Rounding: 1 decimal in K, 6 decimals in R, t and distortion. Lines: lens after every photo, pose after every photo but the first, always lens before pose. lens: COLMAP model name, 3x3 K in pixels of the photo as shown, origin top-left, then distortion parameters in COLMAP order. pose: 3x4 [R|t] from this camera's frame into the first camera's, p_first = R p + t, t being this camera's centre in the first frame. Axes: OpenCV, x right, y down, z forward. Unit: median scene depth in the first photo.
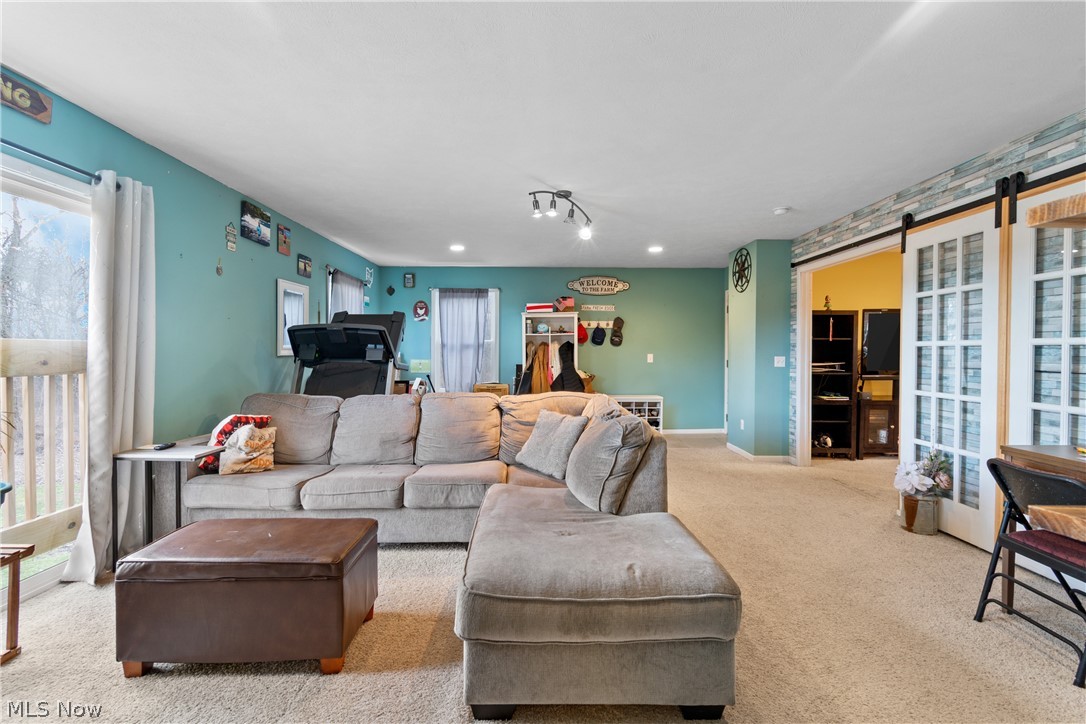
lens RADIAL K [[485.9, 0, 539.9], [0, 485.9, 362.6], [0, 0, 1]] dist [-0.001796, -0.000320]
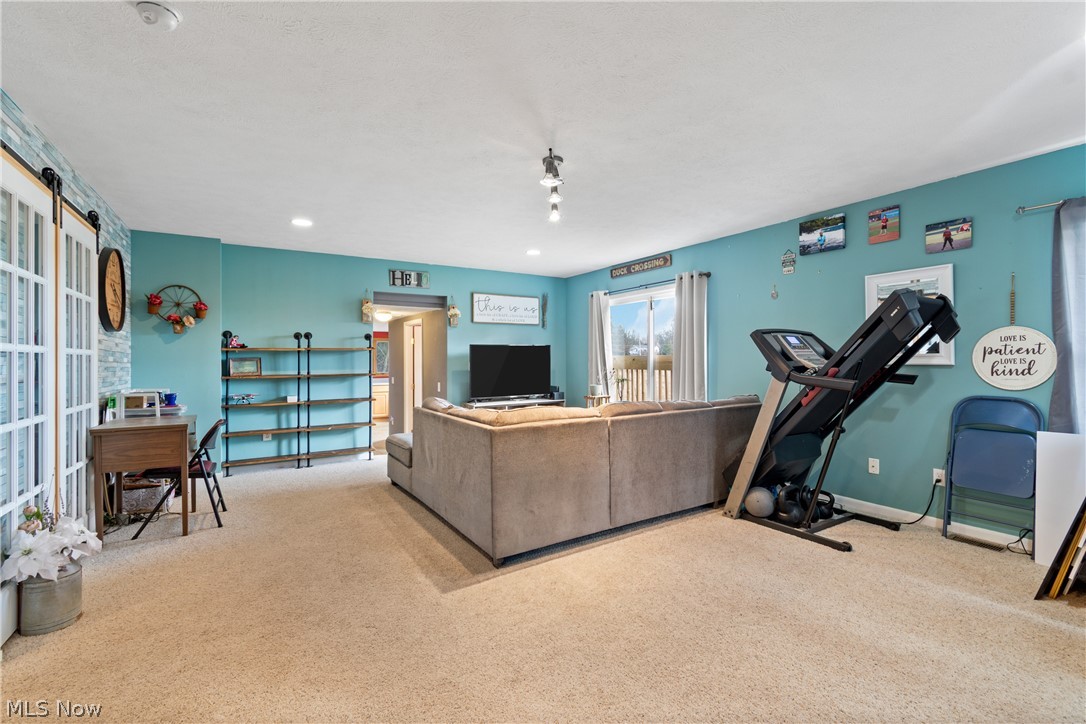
lens RADIAL K [[485.9, 0, 539.1], [0, 485.9, 359.8], [0, 0, 1]] dist [-0.001796, -0.000320]
pose [[-0.859069, 0.001750, -0.511857, 0.530015], [-0.010545, 0.999721, 0.021116, -0.045601], [0.511752, 0.023537, -0.858811, 1.876360]]
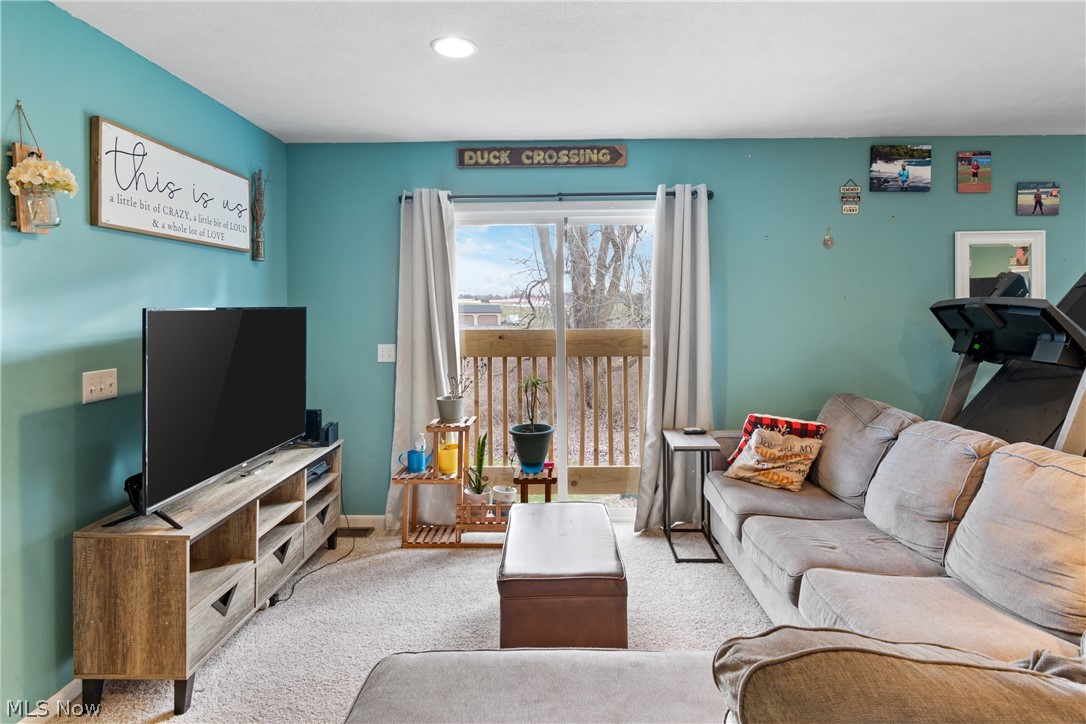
lens RADIAL K [[586.4, 0, 553.5], [0, 586.4, 308.6], [0, 0, 1]] dist [-0.004051, -0.001908]
pose [[-0.020186, -0.002549, -0.999793, 0.393906], [-0.018051, 0.999835, -0.002185, -0.066554], [0.999633, 0.018003, -0.020228, 0.578160]]
